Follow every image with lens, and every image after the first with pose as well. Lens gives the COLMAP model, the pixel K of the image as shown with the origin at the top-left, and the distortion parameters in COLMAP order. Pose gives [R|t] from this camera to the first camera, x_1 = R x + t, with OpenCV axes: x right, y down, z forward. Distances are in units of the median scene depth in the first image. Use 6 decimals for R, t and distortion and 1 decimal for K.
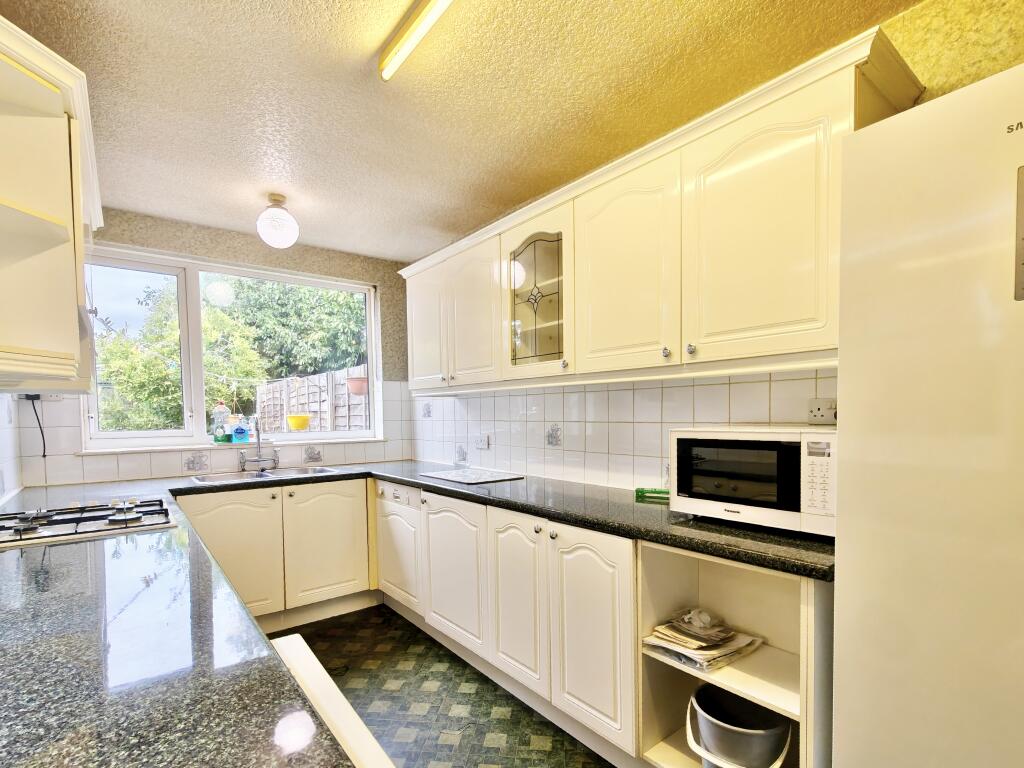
lens RADIAL K [[558.3, 0, 511.5], [0, 558.3, 427.2], [0, 0, 1]] dist [0.002154, 0.000387]
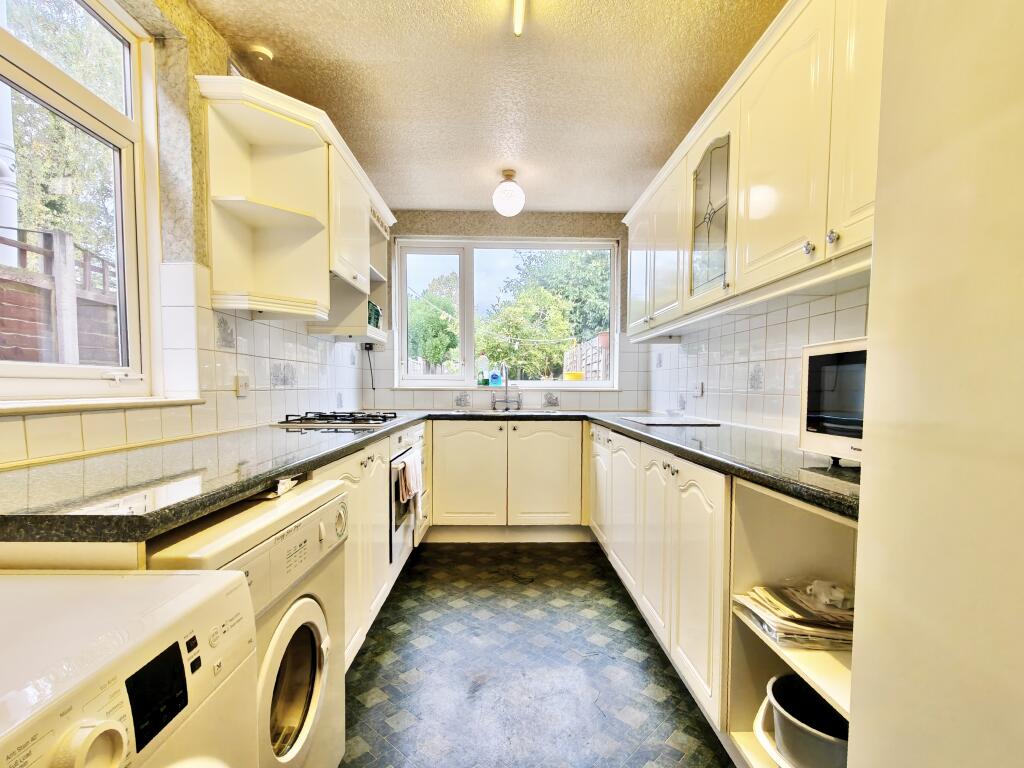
lens RADIAL K [[558.3, 0, 511.5], [0, 558.3, 427.2], [0, 0, 1]] dist [0.002154, 0.000387]
pose [[0.763320, 0.053943, -0.643765, 0.358080], [-0.041352, 0.998544, 0.034639, 0.079327], [0.644696, 0.000181, 0.764439, 0.103805]]
